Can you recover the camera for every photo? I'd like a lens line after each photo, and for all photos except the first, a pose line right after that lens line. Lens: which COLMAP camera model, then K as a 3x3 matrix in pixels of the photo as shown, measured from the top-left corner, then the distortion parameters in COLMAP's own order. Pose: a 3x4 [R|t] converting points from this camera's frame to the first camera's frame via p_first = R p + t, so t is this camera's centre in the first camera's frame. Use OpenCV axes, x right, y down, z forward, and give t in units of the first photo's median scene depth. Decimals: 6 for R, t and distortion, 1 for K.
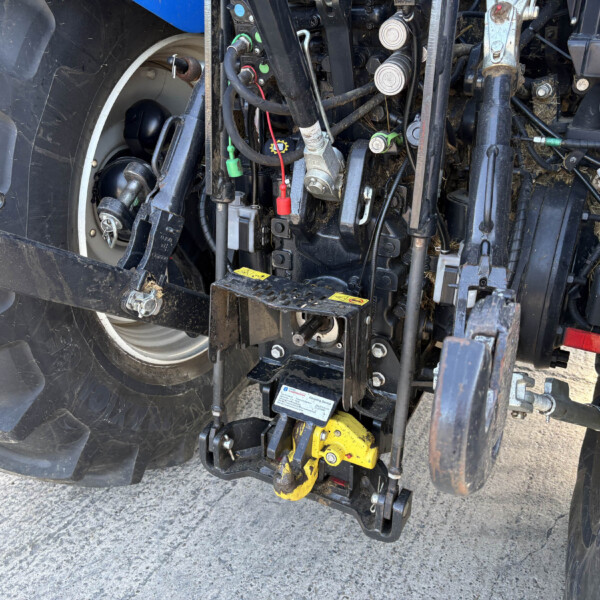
lens RADIAL K [[612.2, 0, 297.8], [0, 612.2, 290.4], [0, 0, 1]] dist [0.040691, -0.040572]
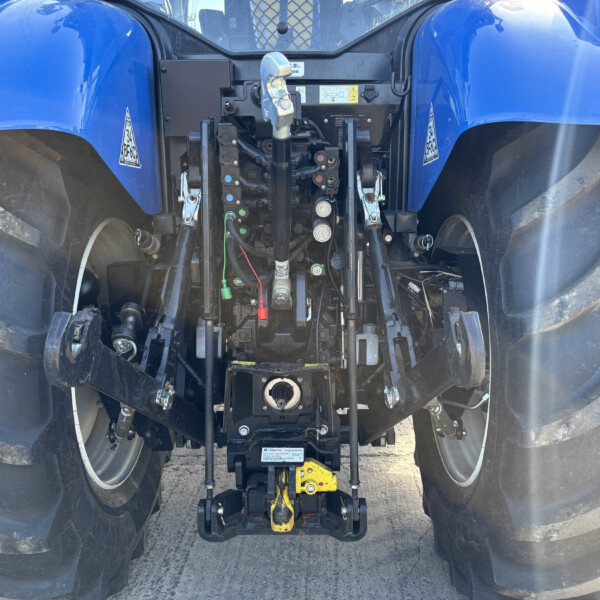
lens RADIAL K [[624.1, 0, 300.0], [0, 624.1, 300.0], [0, 0, 1]] dist [0.051424, -0.021676]
pose [[0.887114, -0.081202, 0.454351, -0.602747], [0.205090, 0.951231, -0.230430, 0.193581], [-0.413482, 0.297600, 0.860504, -0.366265]]
